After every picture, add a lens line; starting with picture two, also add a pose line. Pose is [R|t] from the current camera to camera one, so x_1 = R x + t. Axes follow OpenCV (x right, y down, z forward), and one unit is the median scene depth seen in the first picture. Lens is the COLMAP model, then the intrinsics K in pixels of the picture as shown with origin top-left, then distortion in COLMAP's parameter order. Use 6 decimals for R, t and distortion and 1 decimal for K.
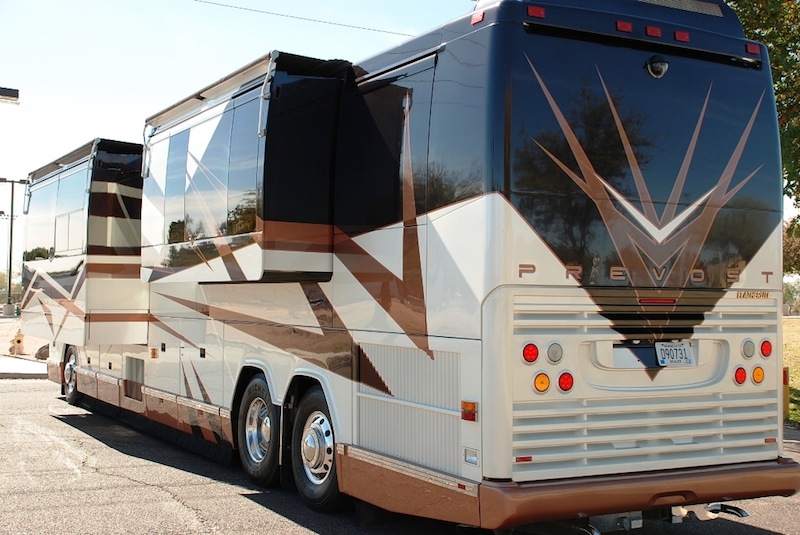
lens RADIAL K [[1024.4, 0, 400.0], [0, 1024.4, 267.5], [0, 0, 1]] dist [-0.004120, -0.001944]
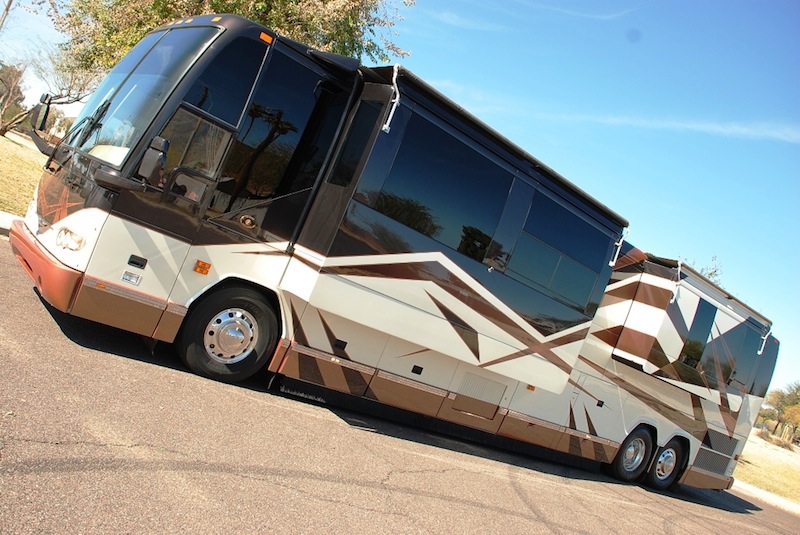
lens RADIAL K [[721.8, 0, 400.0], [0, 721.8, 267.5], [0, 0, 1]] dist [-0.011595, 0.003452]
pose [[-0.142150, -0.051139, 0.988523, -1.482263], [-0.414633, 0.909902, -0.012553, 0.045934], [-0.898817, -0.411659, -0.150546, 1.882825]]
